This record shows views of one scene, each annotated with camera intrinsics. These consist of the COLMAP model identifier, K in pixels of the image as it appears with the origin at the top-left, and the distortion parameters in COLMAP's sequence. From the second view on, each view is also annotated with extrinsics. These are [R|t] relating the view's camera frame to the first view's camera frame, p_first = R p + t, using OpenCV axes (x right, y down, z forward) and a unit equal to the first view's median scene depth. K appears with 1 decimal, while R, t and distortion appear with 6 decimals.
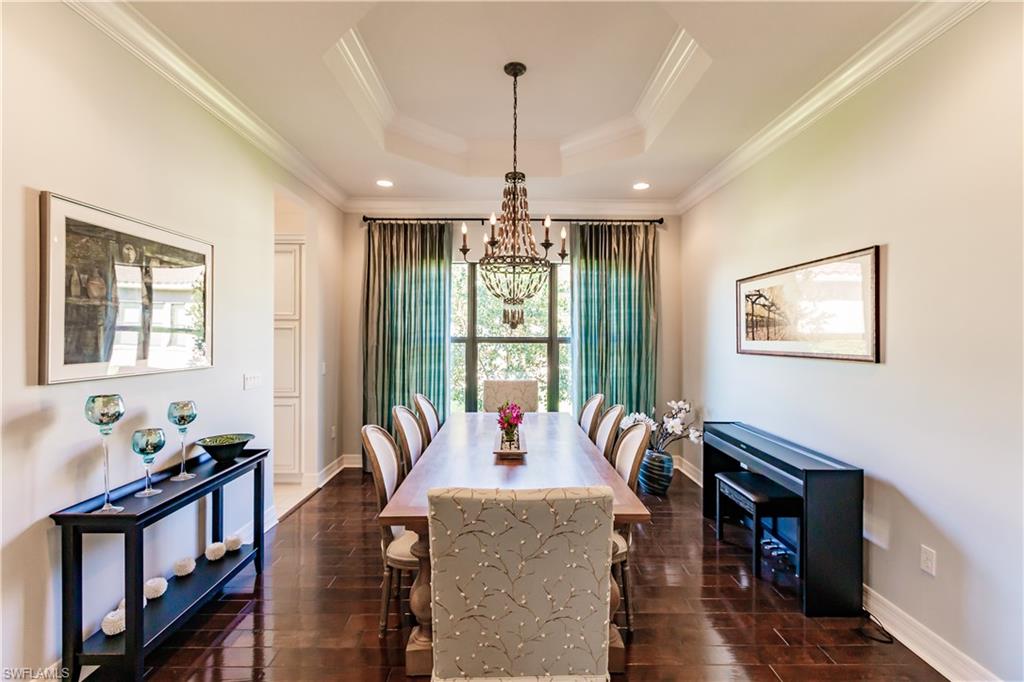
lens RADIAL K [[452.8, 0, 510.4], [0, 452.8, 338.4], [0, 0, 1]] dist [-0.002224, -0.000215]
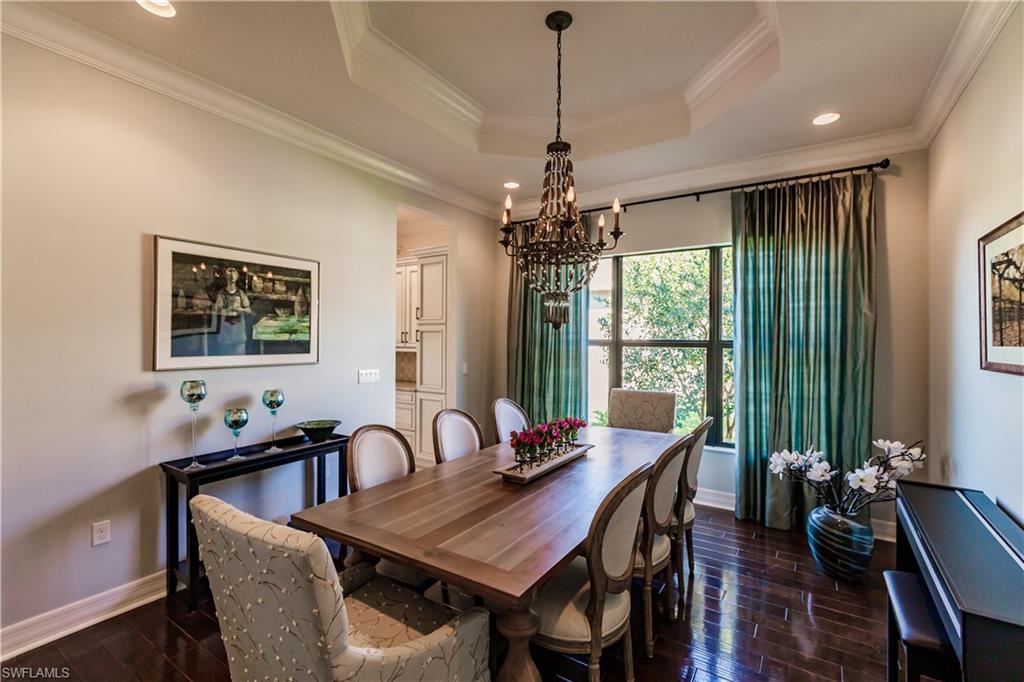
lens RADIAL K [[453.1, 0, 514.8], [0, 453.1, 337.3], [0, 0, 1]] dist [0.002451, 0.000065]
pose [[0.833080, -0.001177, -0.553152, 0.331734], [-0.004848, 0.999944, -0.009429, 0.002423], [0.553132, 0.010537, 0.833027, 0.205828]]
